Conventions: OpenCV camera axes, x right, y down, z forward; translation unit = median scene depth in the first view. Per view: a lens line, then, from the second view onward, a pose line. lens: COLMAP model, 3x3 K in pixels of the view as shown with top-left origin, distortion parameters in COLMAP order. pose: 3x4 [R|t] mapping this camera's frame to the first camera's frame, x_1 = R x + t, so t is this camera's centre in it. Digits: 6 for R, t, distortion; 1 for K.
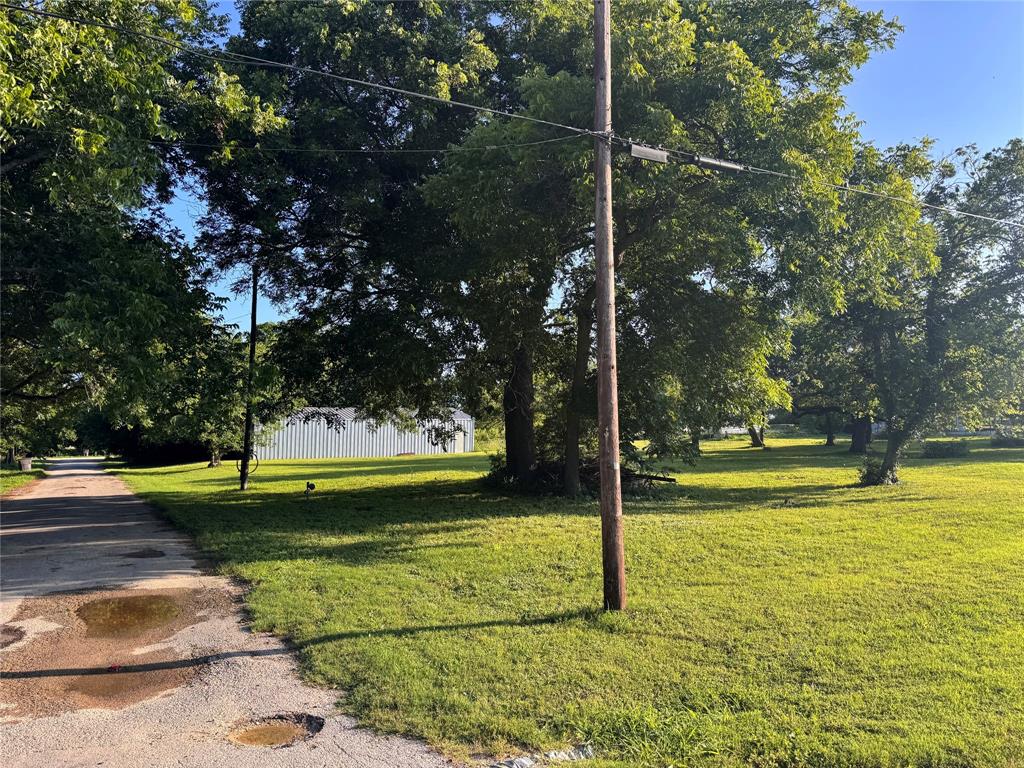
lens RADIAL K [[694.7, 0, 512.4], [0, 694.7, 388.9], [0, 0, 1]] dist [0.091894, -0.116025]
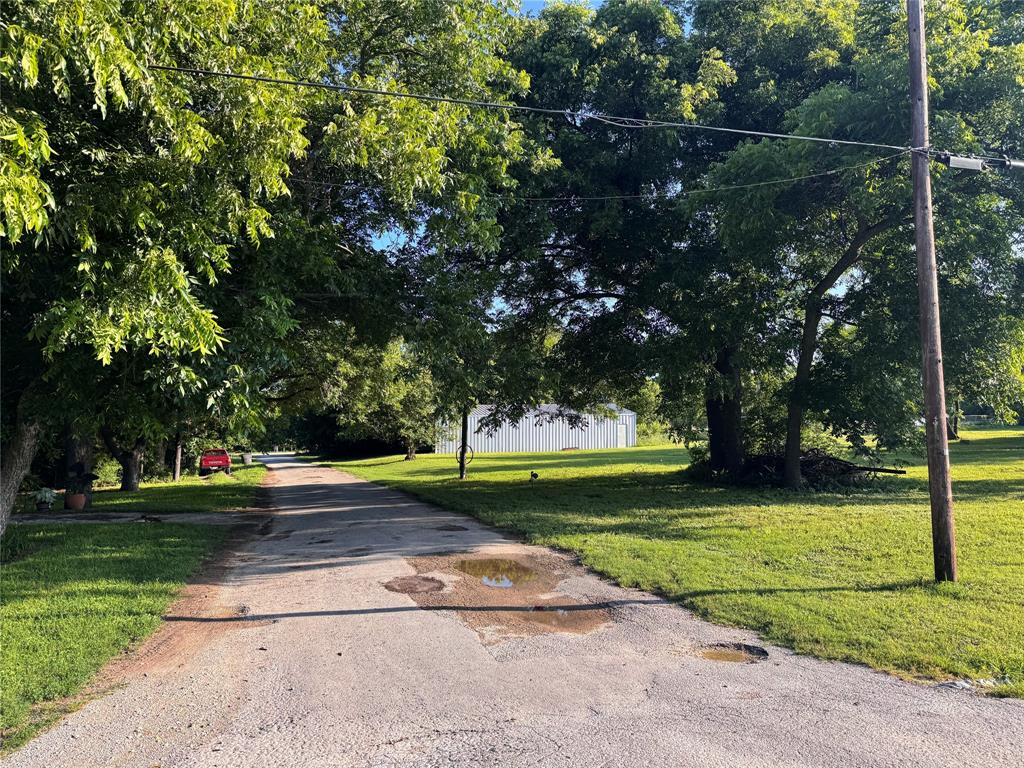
lens RADIAL K [[694.7, 0, 512.4], [0, 694.7, 388.9], [0, 0, 1]] dist [0.091894, -0.116025]
pose [[0.981176, -0.020570, -0.192017, -0.118826], [0.021727, 0.999756, 0.003923, -0.002694], [0.191889, -0.008022, 0.981384, -0.084203]]
